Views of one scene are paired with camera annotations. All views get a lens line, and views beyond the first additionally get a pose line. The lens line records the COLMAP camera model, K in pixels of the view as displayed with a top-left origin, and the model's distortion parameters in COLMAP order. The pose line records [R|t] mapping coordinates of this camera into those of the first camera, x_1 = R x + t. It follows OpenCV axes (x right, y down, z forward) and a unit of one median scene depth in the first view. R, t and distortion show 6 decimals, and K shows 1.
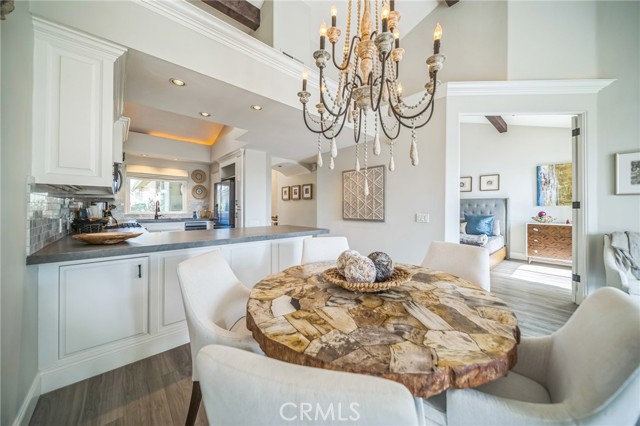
lens RADIAL K [[231.0, 0, 314.6], [0, 231.0, 207.3], [0, 0, 1]] dist [0.000889, 0.000025]
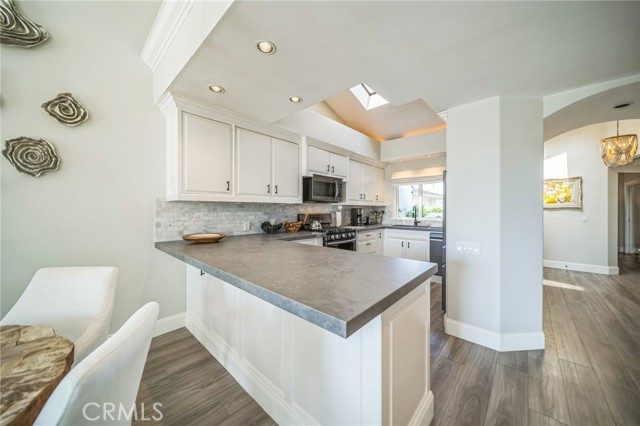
lens RADIAL K [[231.0, 0, 329.4], [0, 231.0, 209.6], [0, 0, 1]] dist [0.000889, 0.000025]
pose [[0.138050, 0.002476, -0.990422, 0.179888], [-0.004246, 0.999989, 0.001908, -0.014406], [0.990416, 0.003942, 0.138059, 0.545663]]
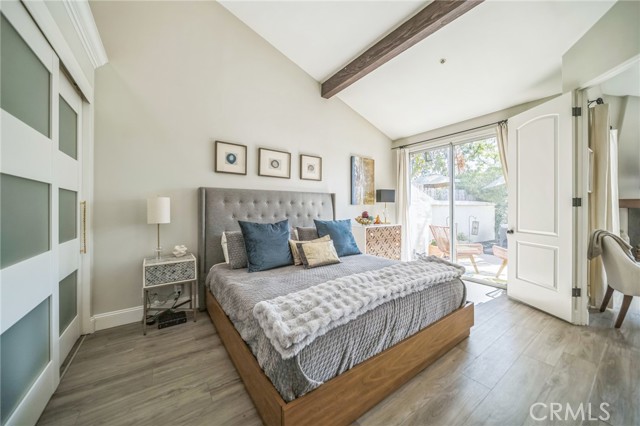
lens RADIAL K [[231.0, 0, 333.3], [0, 231.0, 206.2], [0, 0, 1]] dist [0.000889, 0.000025]
pose [[0.071118, 0.002313, 0.997465, 0.156159], [0.005948, 0.999979, -0.002743, 0.000796], [-0.997450, 0.006128, 0.071103, 1.062443]]
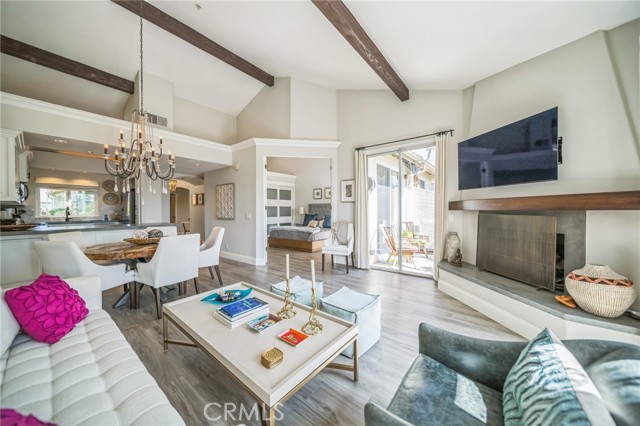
lens RADIAL K [[231.0, 0, 318.2], [0, 231.0, 213.0], [0, 0, 1]] dist [0.000889, 0.000025]
pose [[0.984450, -0.011183, 0.175310, 0.409851], [0.009124, 0.999880, 0.012546, 0.004062], [-0.175429, -0.010751, 0.984433, -0.437046]]
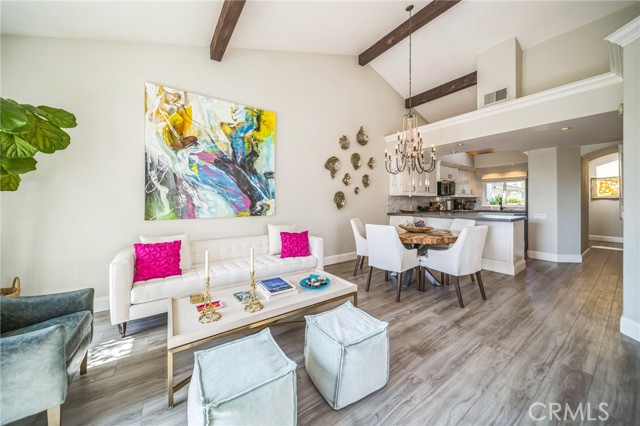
lens RADIAL K [[231.0, 0, 327.5], [0, 231.0, 198.7], [0, 0, 1]] dist [0.000889, 0.000025]
pose [[-0.077505, -0.008048, -0.996959, 0.792877], [-0.003090, 0.999965, -0.007832, -0.004897], [0.996987, 0.002474, -0.077528, 0.071656]]
